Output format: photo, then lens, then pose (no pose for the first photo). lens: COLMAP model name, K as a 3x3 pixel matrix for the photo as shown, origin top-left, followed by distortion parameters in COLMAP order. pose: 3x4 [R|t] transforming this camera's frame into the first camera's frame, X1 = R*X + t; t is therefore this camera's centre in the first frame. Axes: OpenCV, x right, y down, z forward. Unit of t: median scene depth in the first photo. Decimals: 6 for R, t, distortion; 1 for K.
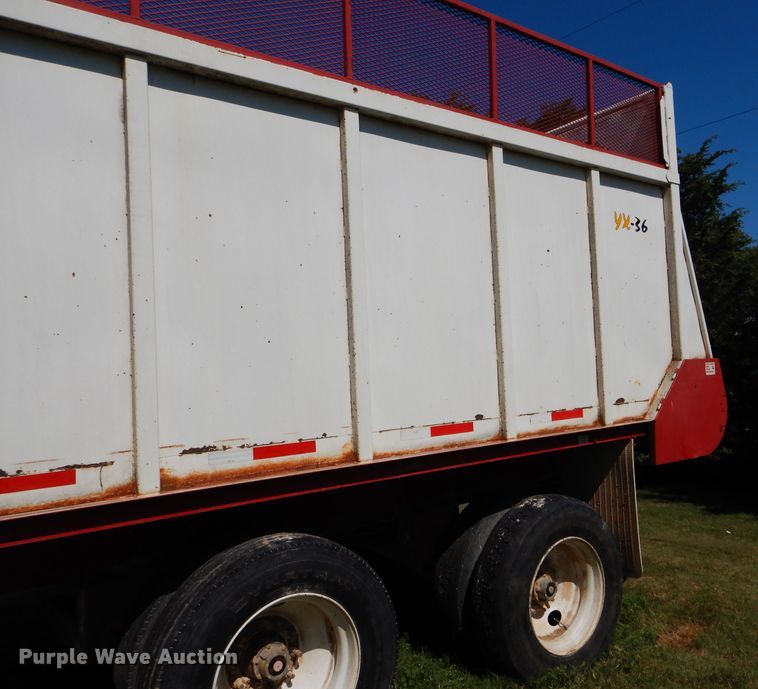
lens RADIAL K [[678.4, 0, 382.6], [0, 678.4, 336.7], [0, 0, 1]] dist [0.002153, 0.019332]
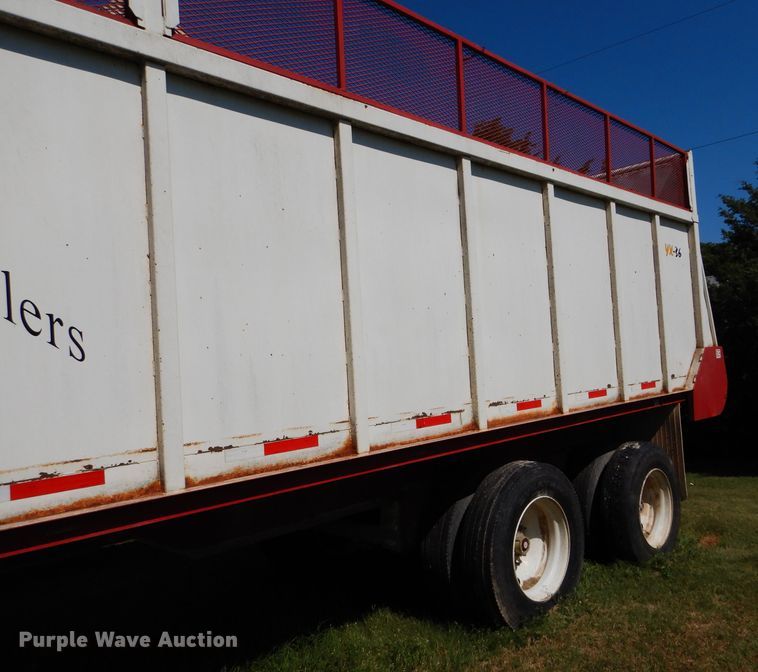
lens RADIAL K [[797.8, 0, 376.0], [0, 797.8, 334.9], [0, 0, 1]] dist [0.011182, 0.000000]
pose [[0.974213, -0.010453, 0.225386, -0.599618], [0.011540, 0.999927, -0.003506, 0.005864], [-0.225333, 0.006017, 0.974263, -0.468423]]
